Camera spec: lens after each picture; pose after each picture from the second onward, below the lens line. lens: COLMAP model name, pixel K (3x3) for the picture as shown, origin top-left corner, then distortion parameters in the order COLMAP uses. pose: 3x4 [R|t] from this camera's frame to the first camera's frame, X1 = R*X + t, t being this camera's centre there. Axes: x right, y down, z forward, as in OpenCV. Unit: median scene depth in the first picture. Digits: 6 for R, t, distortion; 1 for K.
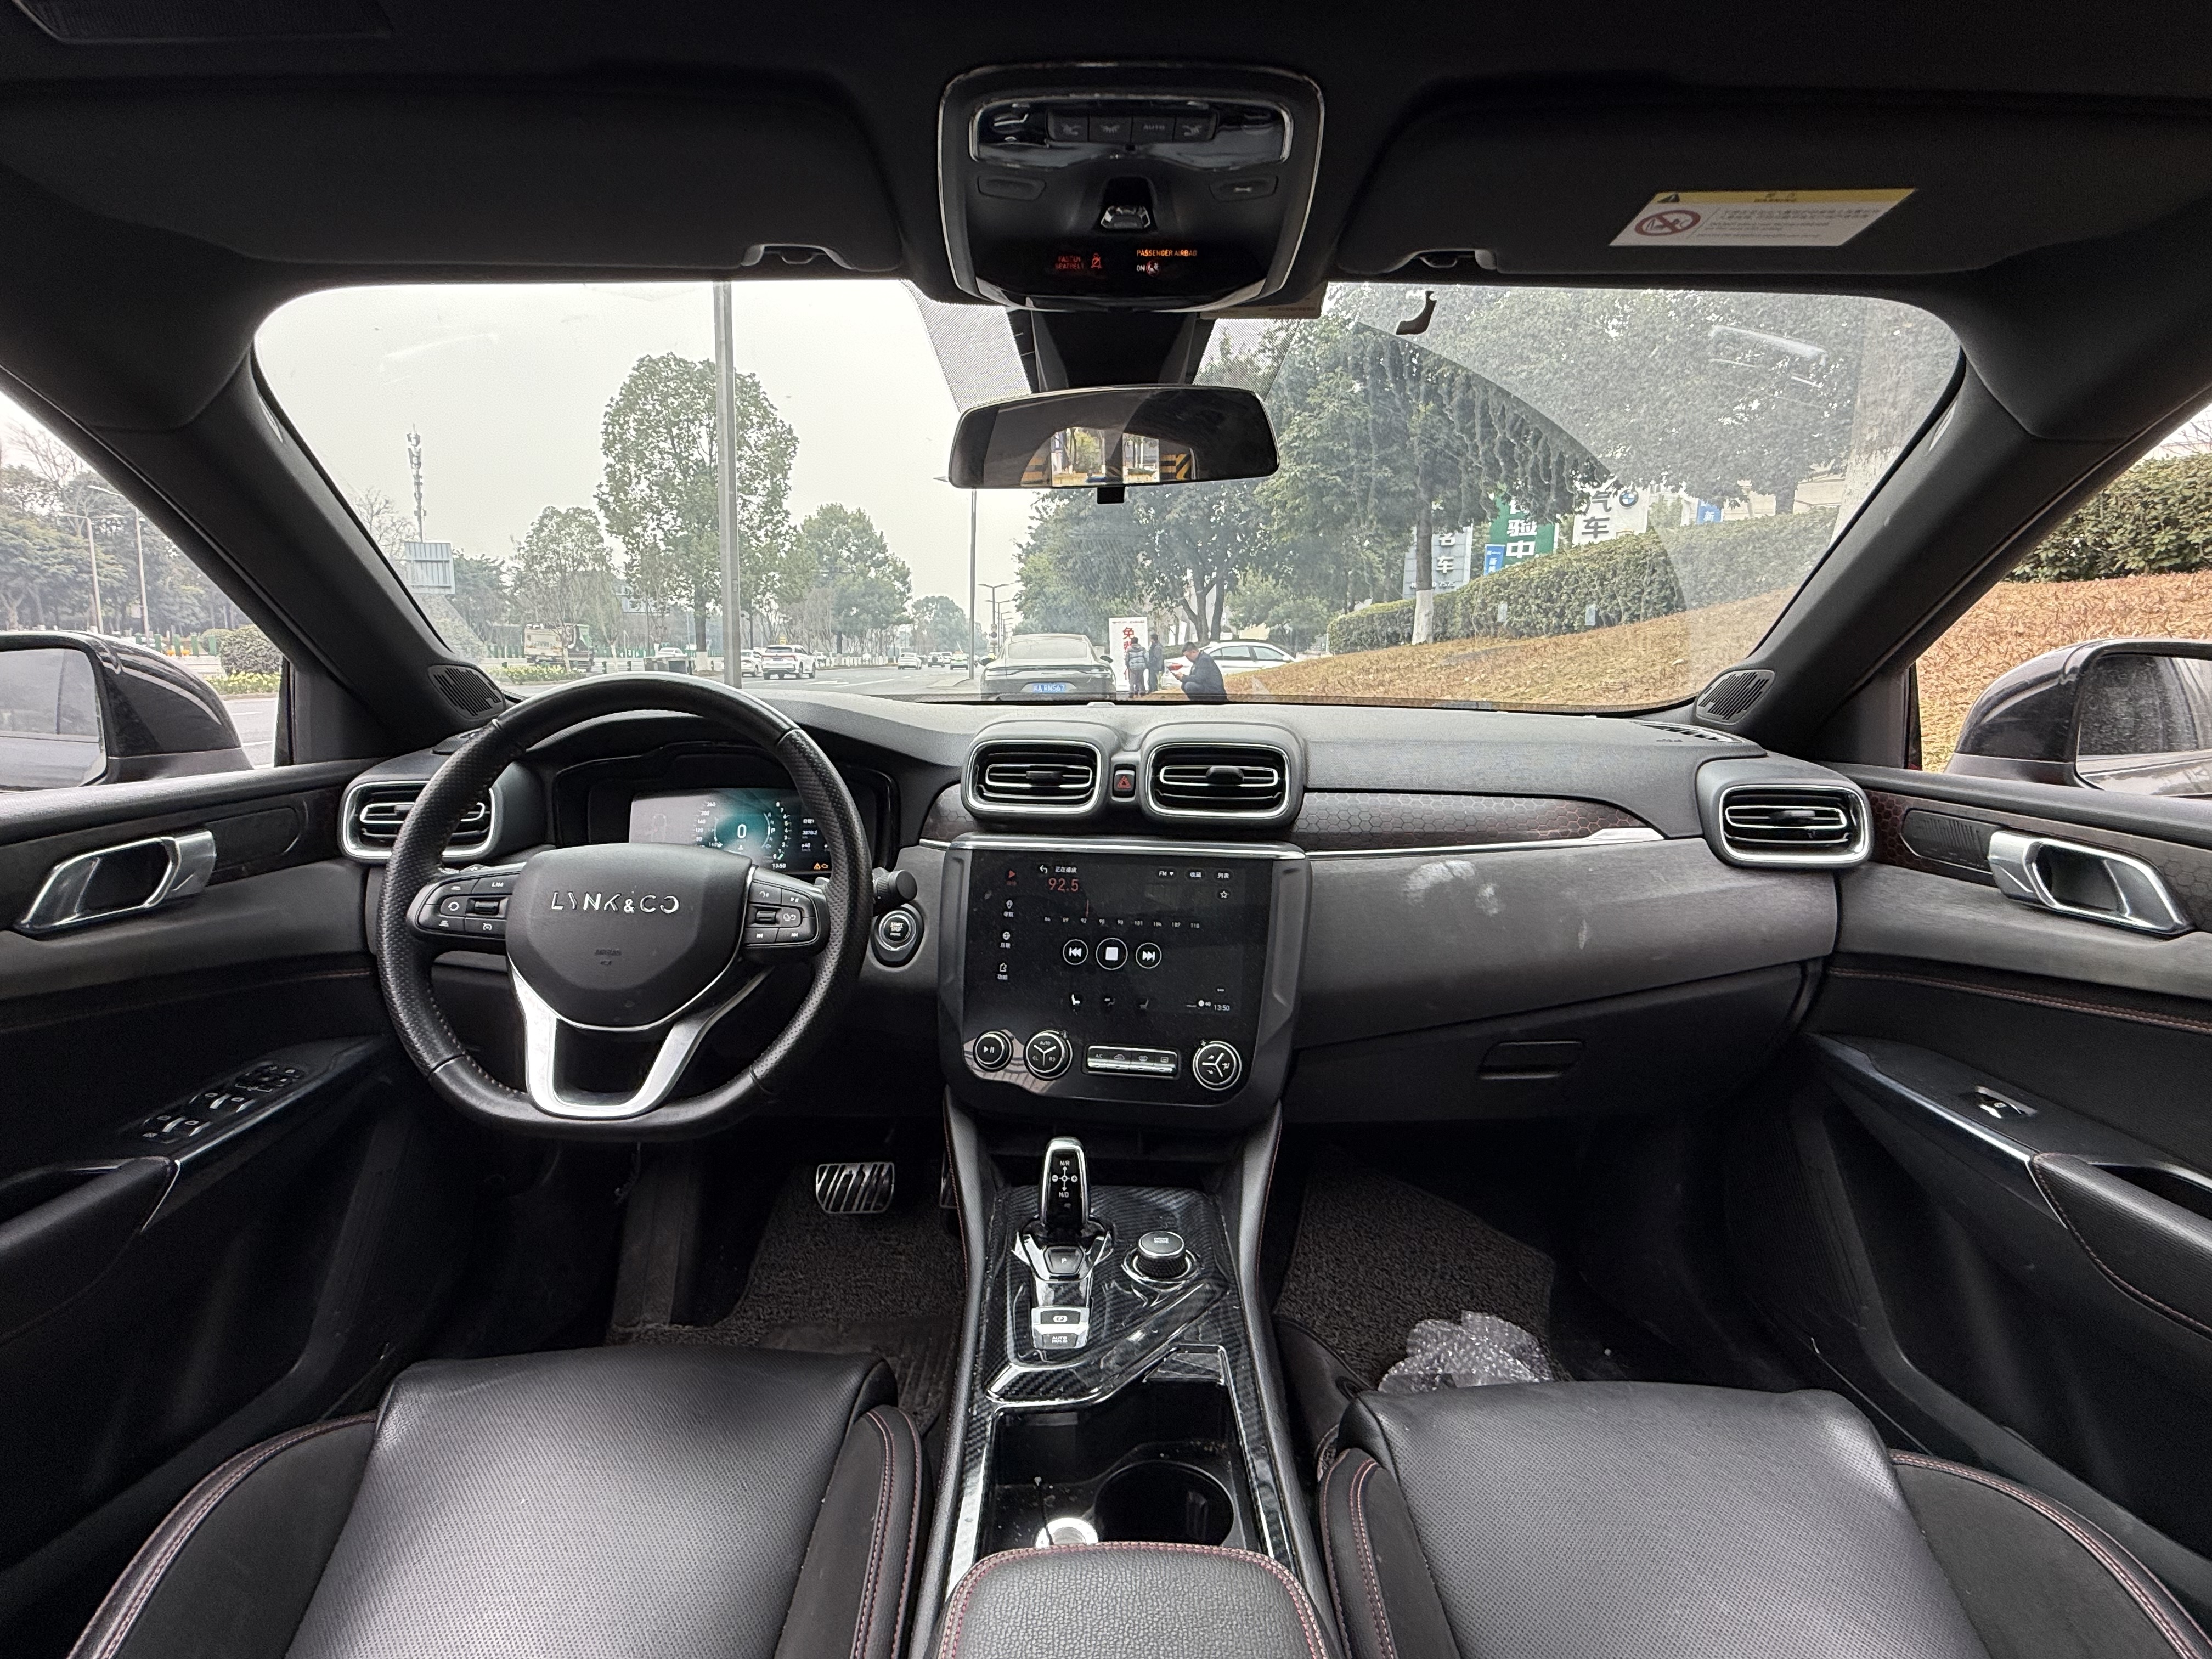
lens RADIAL K [[1061.4, 0, 1094.0], [0, 1061.4, 840.3], [0, 0, 1]] dist [0.001236, 0.000431]
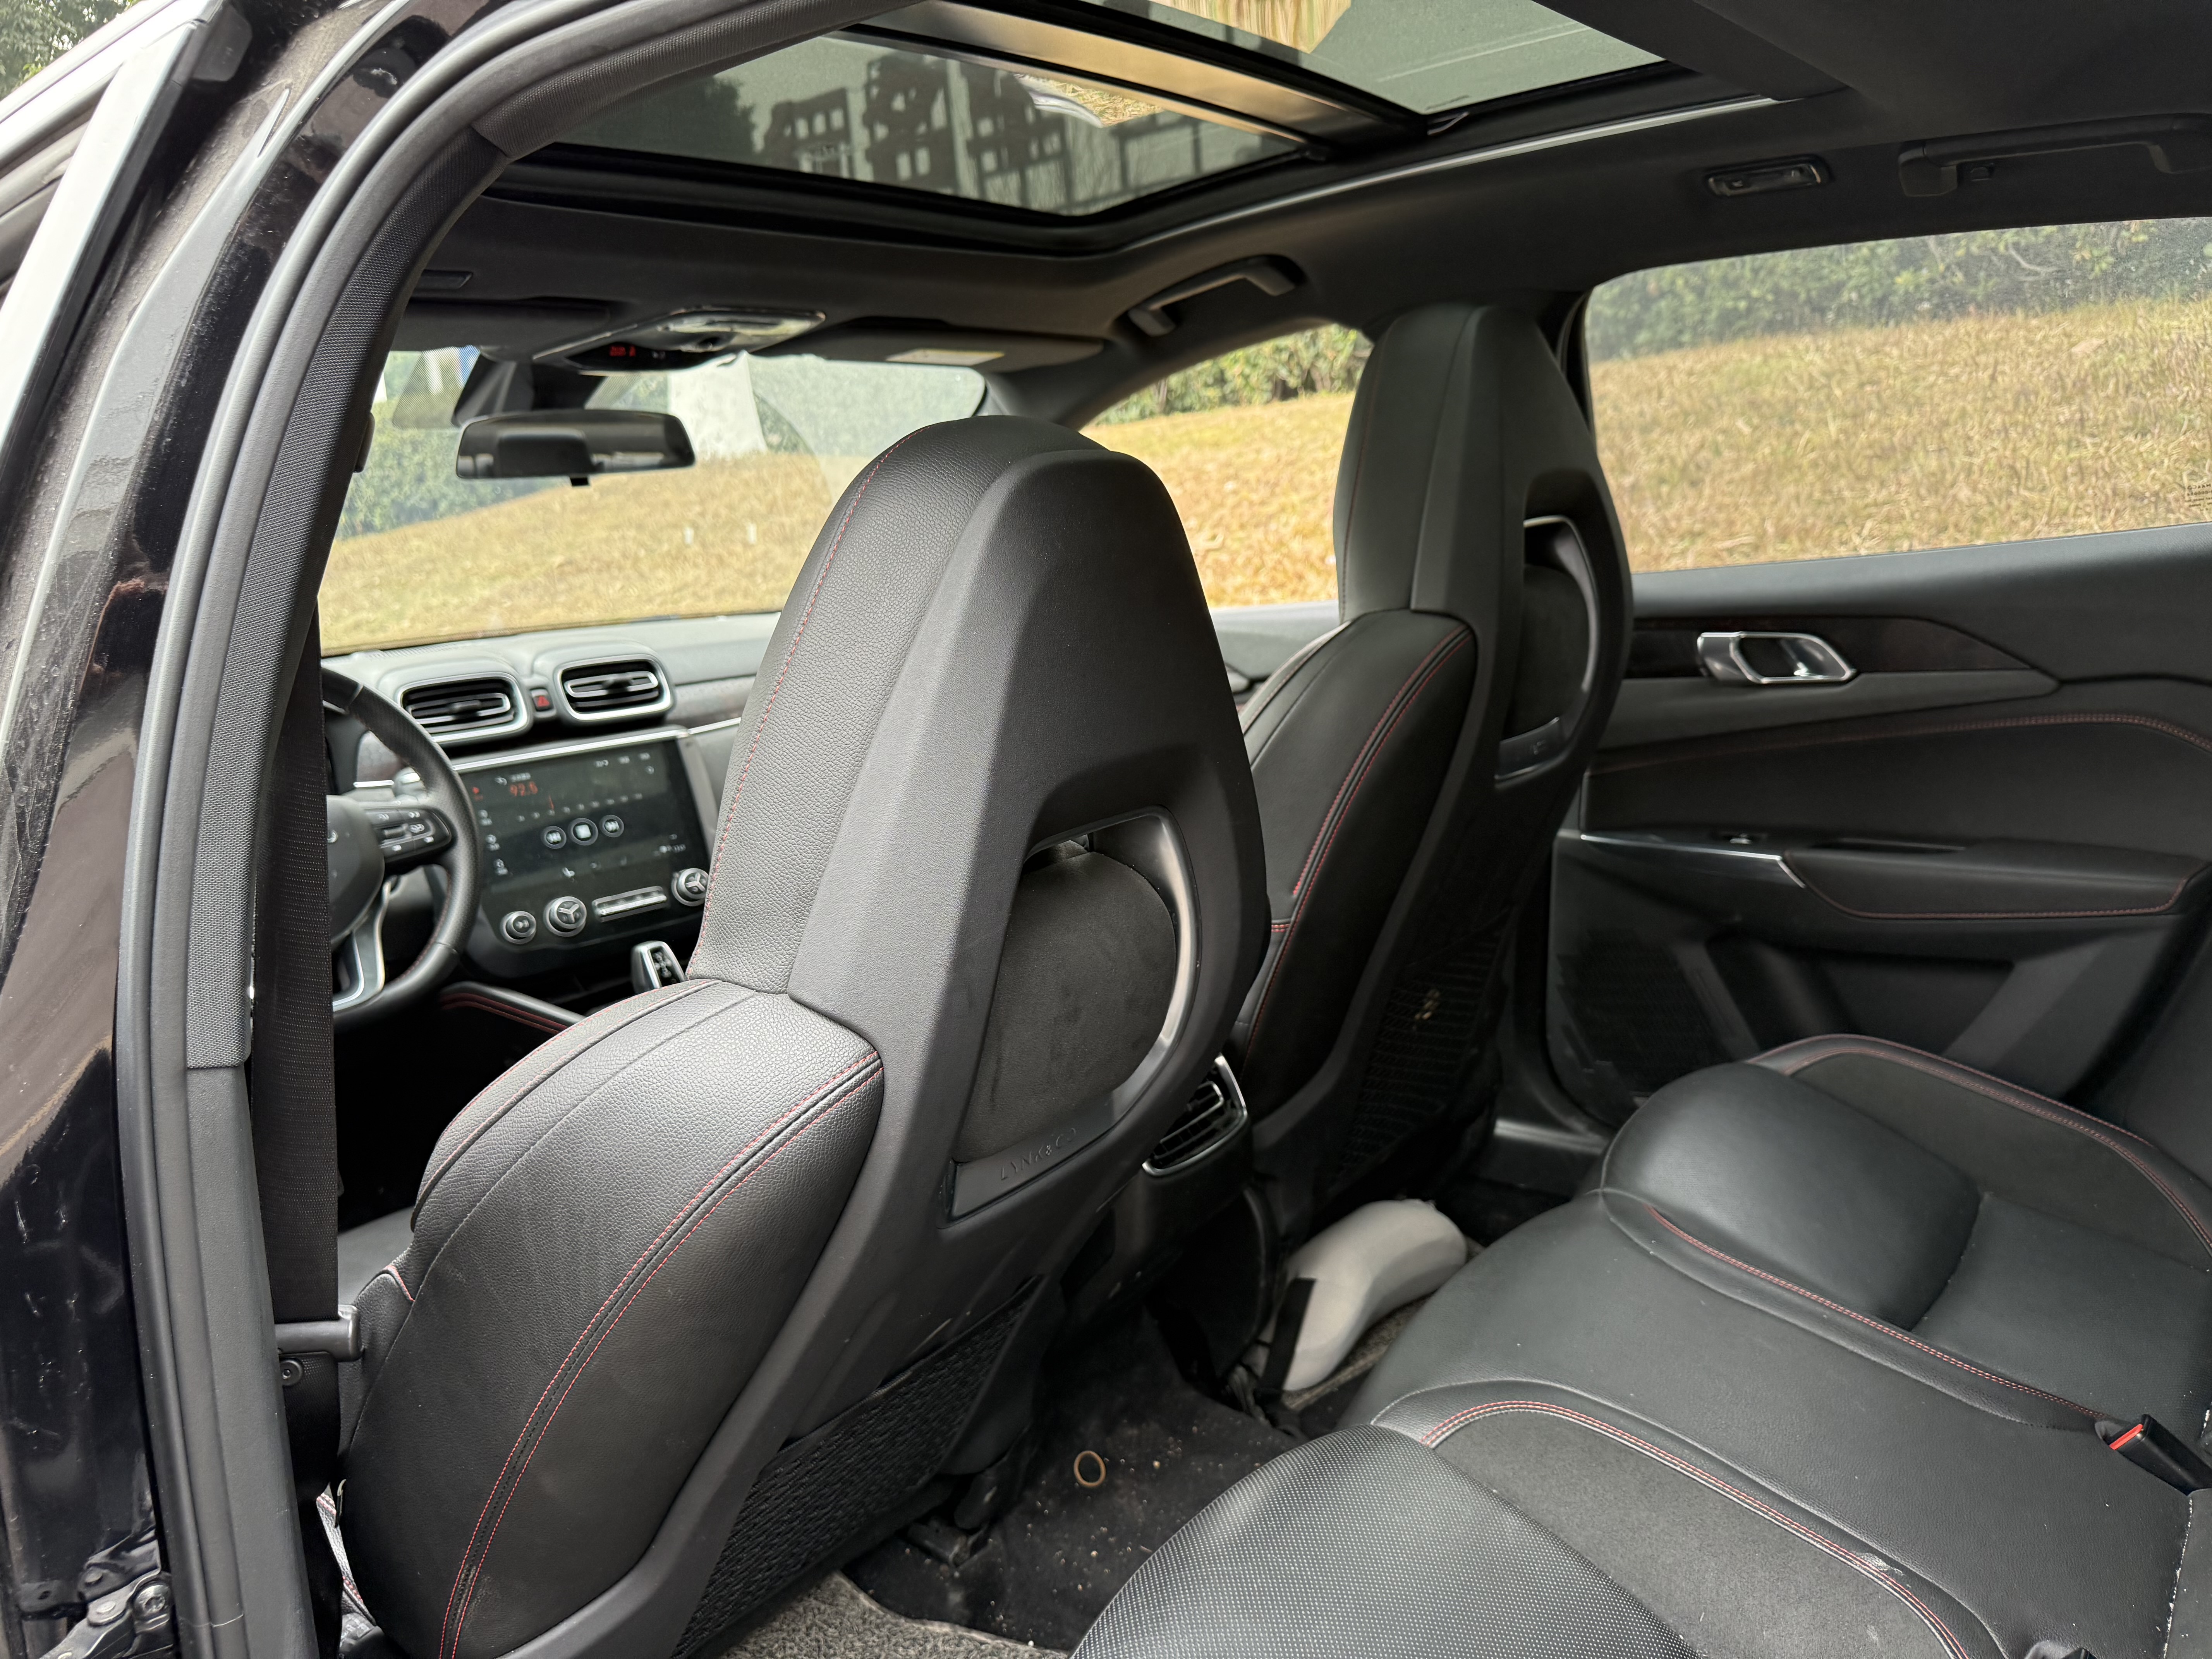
lens RADIAL K [[1558.3, 0, 1095.1], [0, 1558.3, 822.8], [0, 0, 1]] dist [0.156255, -0.309800]
pose [[0.636520, -0.205321, 0.743428, -0.966314], [0.210734, 0.973534, 0.088443, 0.057090], [-0.741912, 0.100370, 0.662942, -0.686547]]
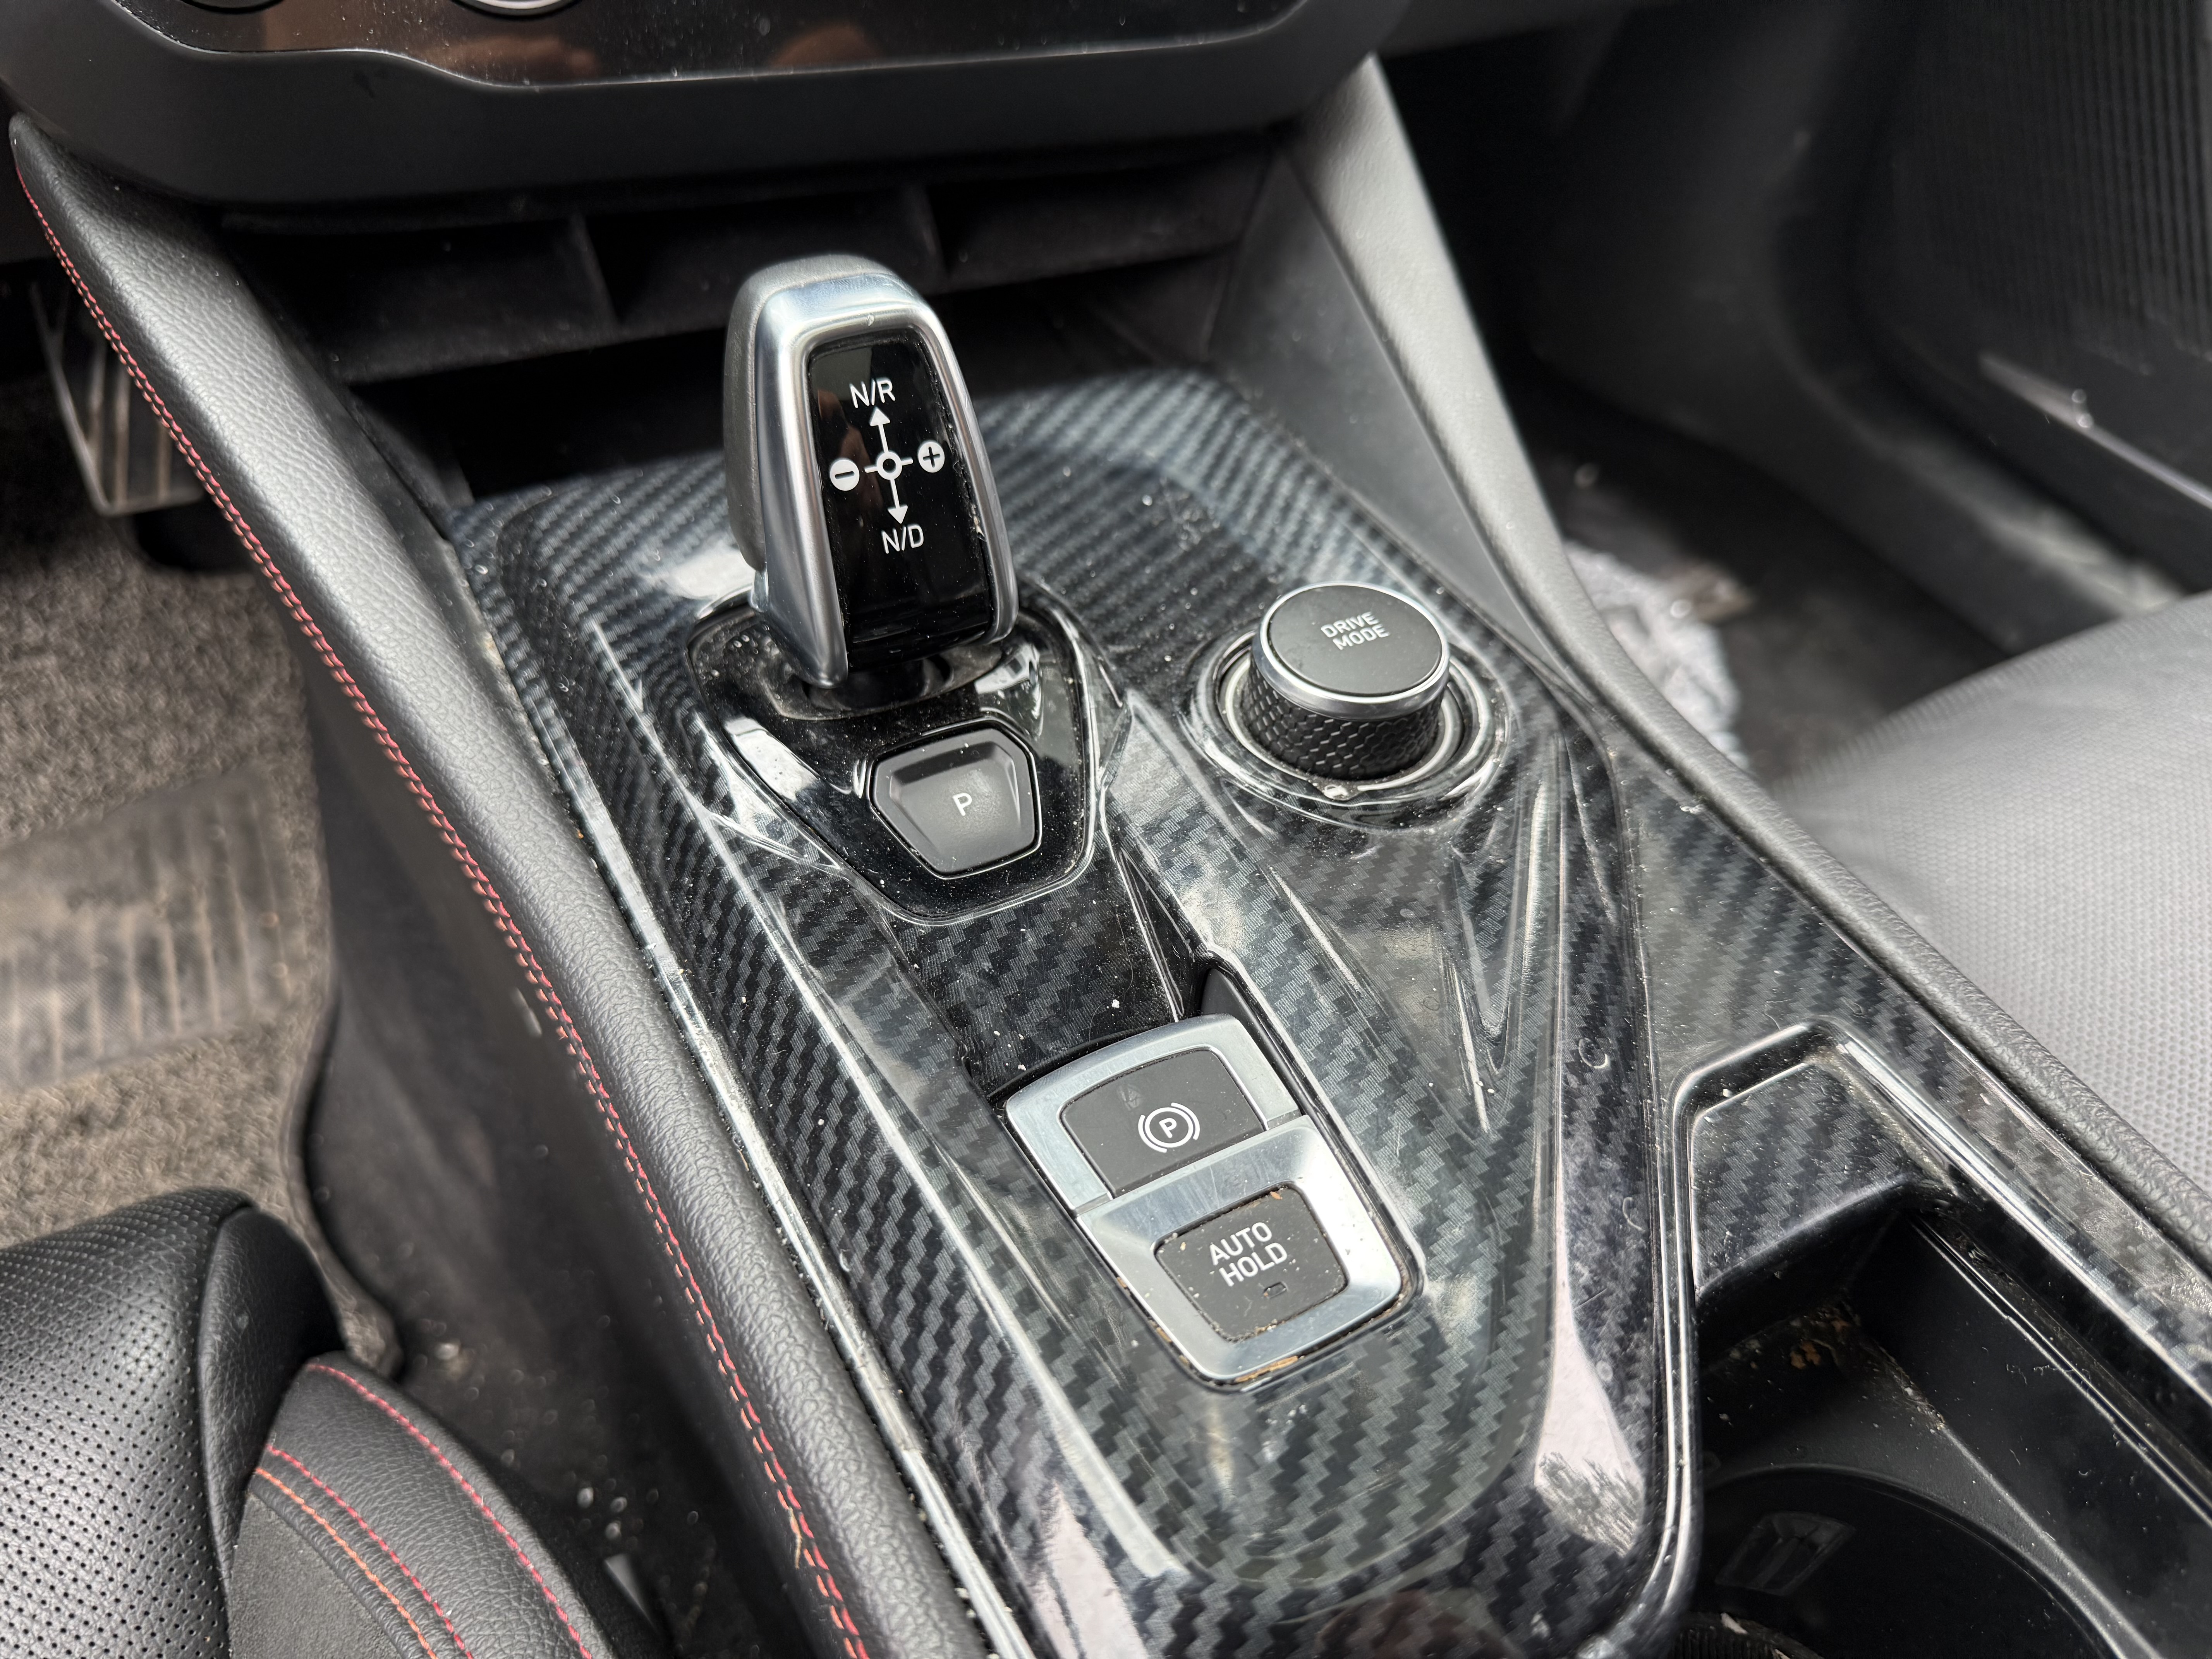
lens RADIAL K [[1558.3, 0, 1095.1], [0, 1558.3, 822.8], [0, 0, 1]] dist [0.156255, -0.309800]
pose [[0.889378, -0.297776, 0.346896, -0.097438], [0.021617, 0.785327, 0.618704, 0.150753], [-0.456662, -0.542763, 0.704889, 0.594090]]
